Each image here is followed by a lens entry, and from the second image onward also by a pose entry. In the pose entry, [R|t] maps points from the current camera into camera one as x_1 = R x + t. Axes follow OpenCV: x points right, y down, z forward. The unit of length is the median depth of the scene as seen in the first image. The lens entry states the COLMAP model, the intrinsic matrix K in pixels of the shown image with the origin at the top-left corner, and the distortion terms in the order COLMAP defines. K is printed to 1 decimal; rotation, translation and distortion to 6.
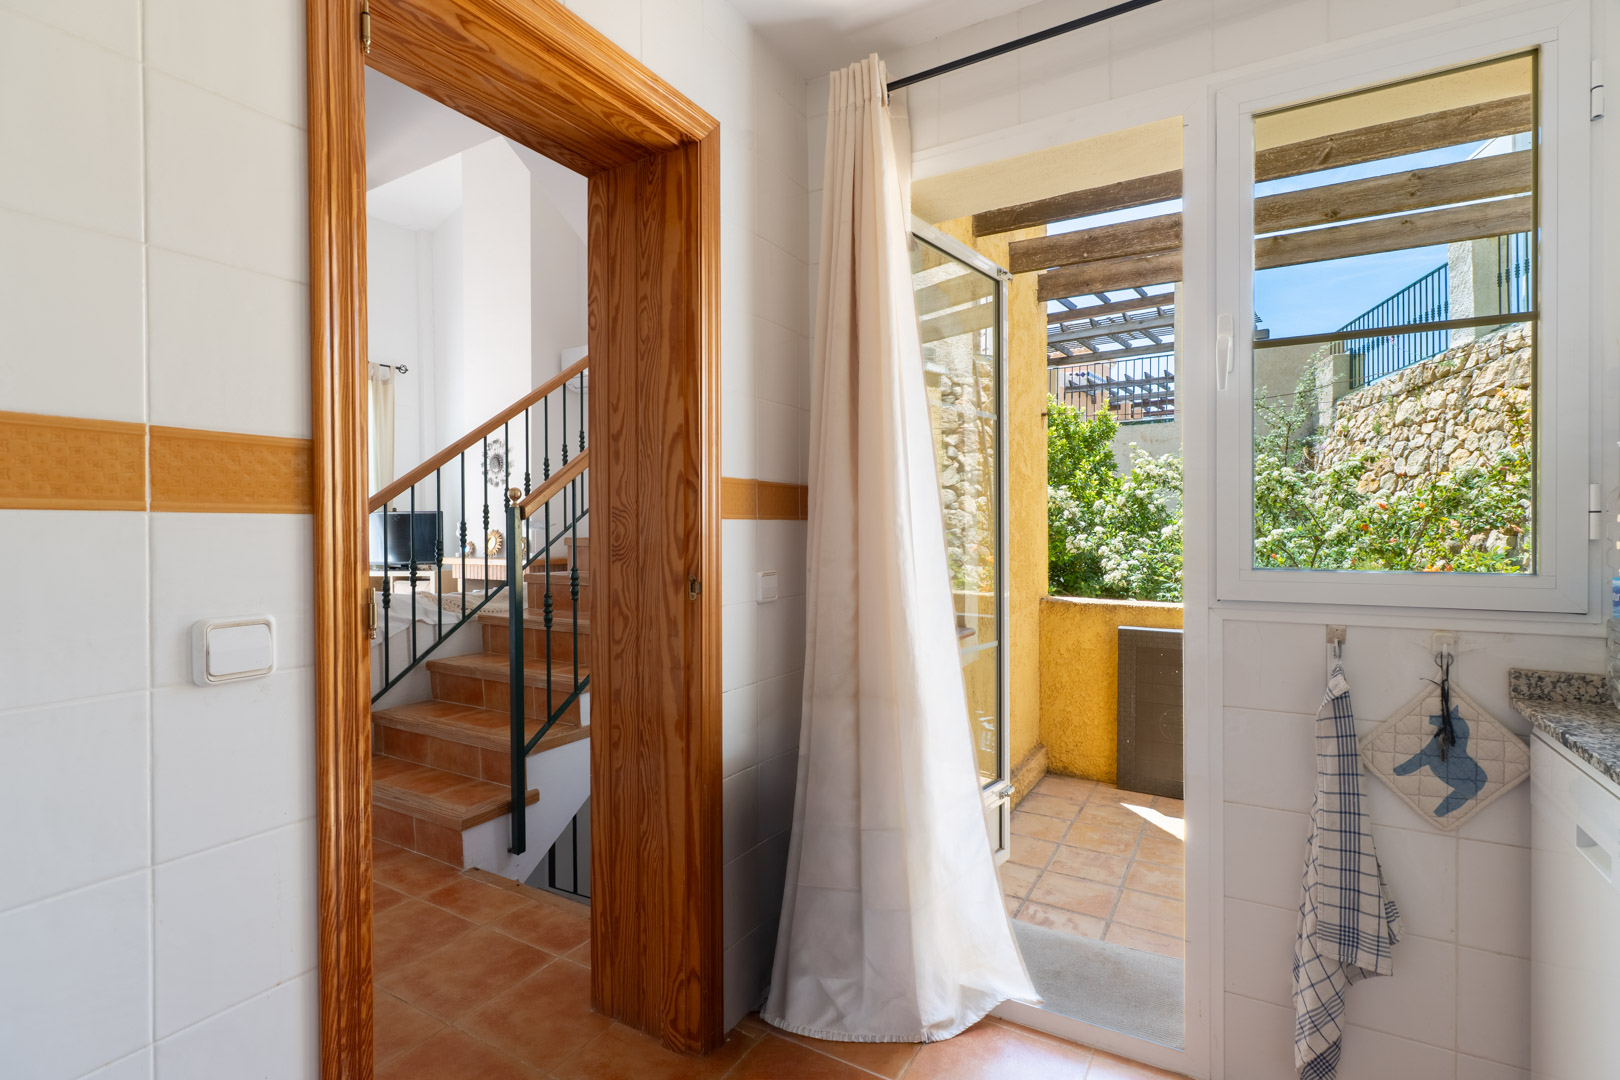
lens RADIAL K [[770.4, 0, 804.2], [0, 770.4, 534.2], [0, 0, 1]] dist [-0.001157, -0.000192]
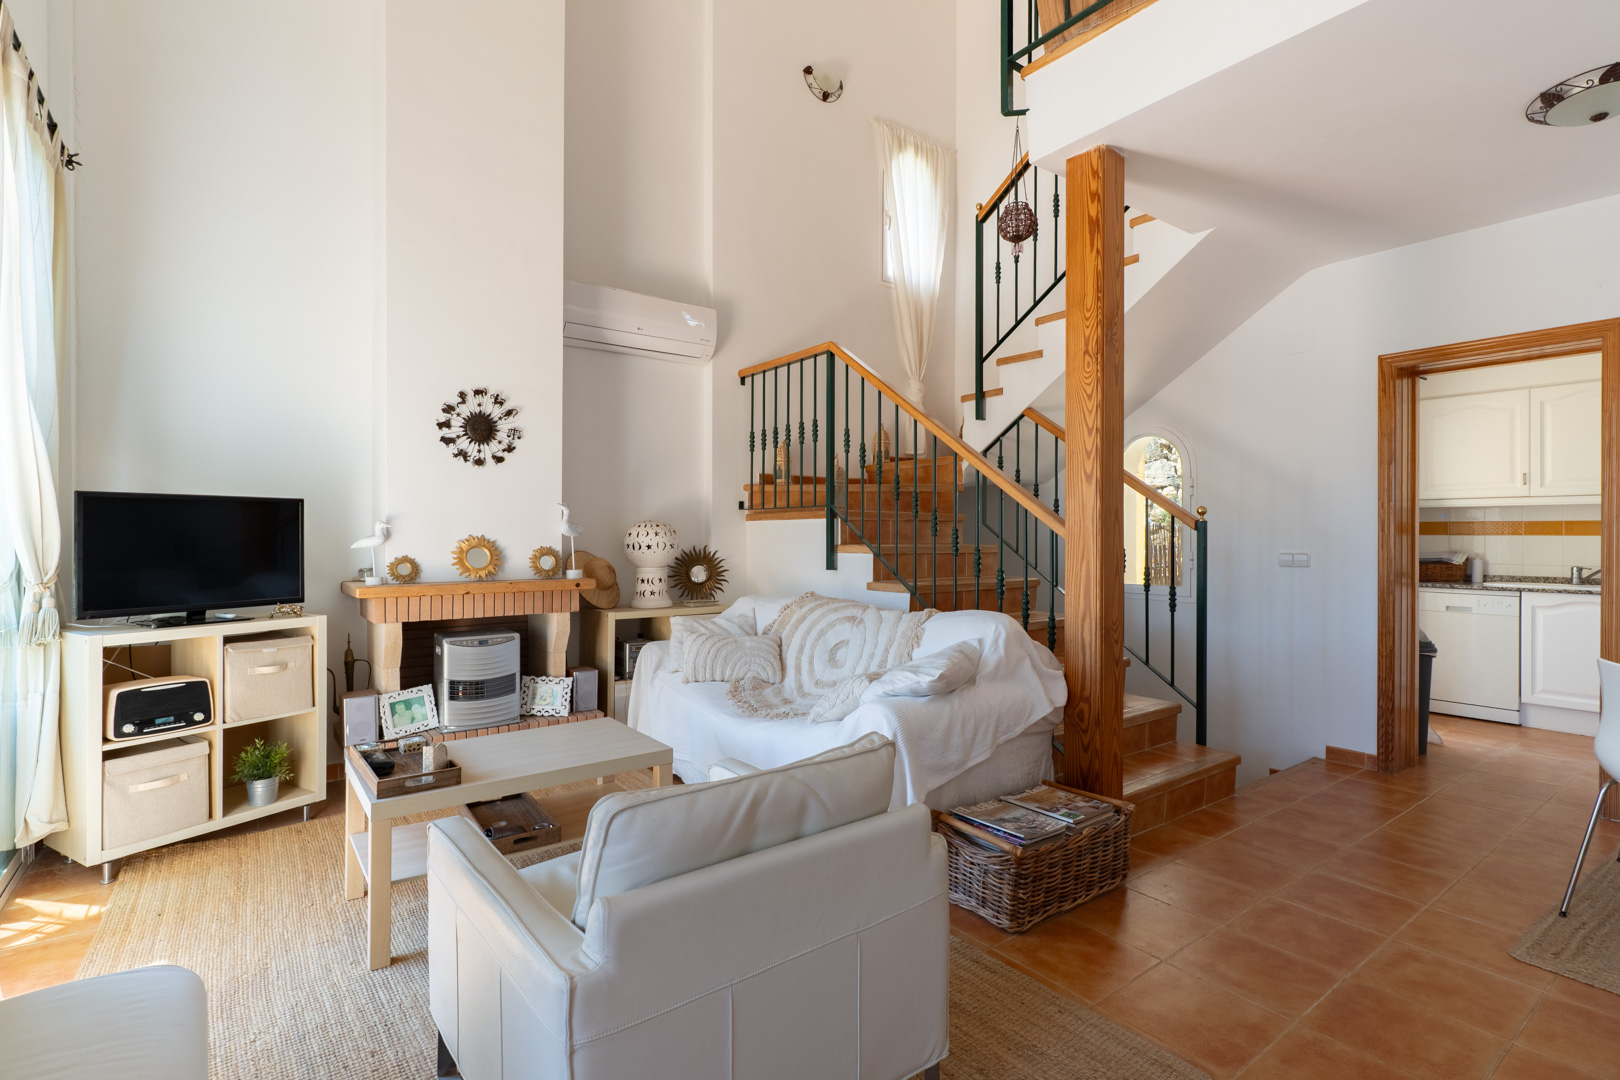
lens RADIAL K [[755.9, 0, 828.7], [0, 755.9, 534.5], [0, 0, 1]] dist [0.001391, -0.000416]
pose [[0.373849, 0.005251, 0.927475, -0.741411], [0.000948, 0.999981, -0.006044, -0.002613], [-0.927489, 0.003139, 0.373837, 0.448203]]
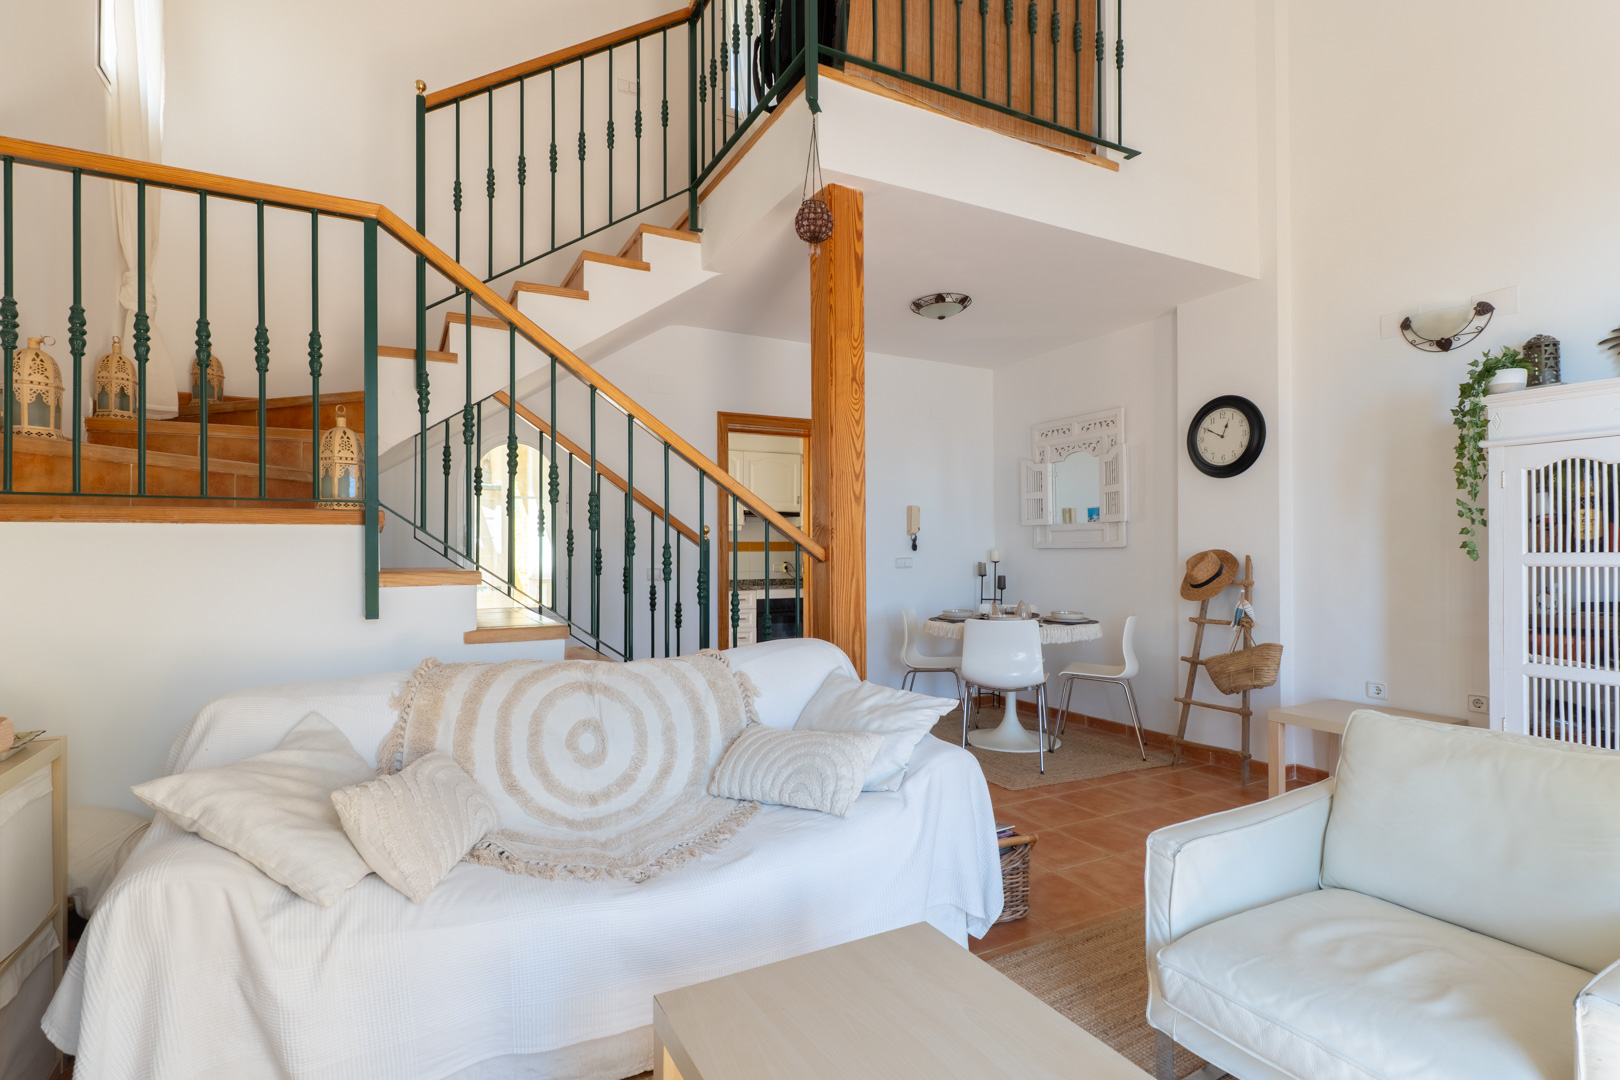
lens RADIAL K [[769.0, 0, 808.4], [0, 769.0, 541.5], [0, 0, 1]] dist [0.002220, 0.000896]
pose [[-0.846770, 0.011645, 0.531832, -0.531727], [0.008066, 0.999926, -0.009053, -0.007139], [-0.531899, -0.003376, -0.846801, 0.833990]]
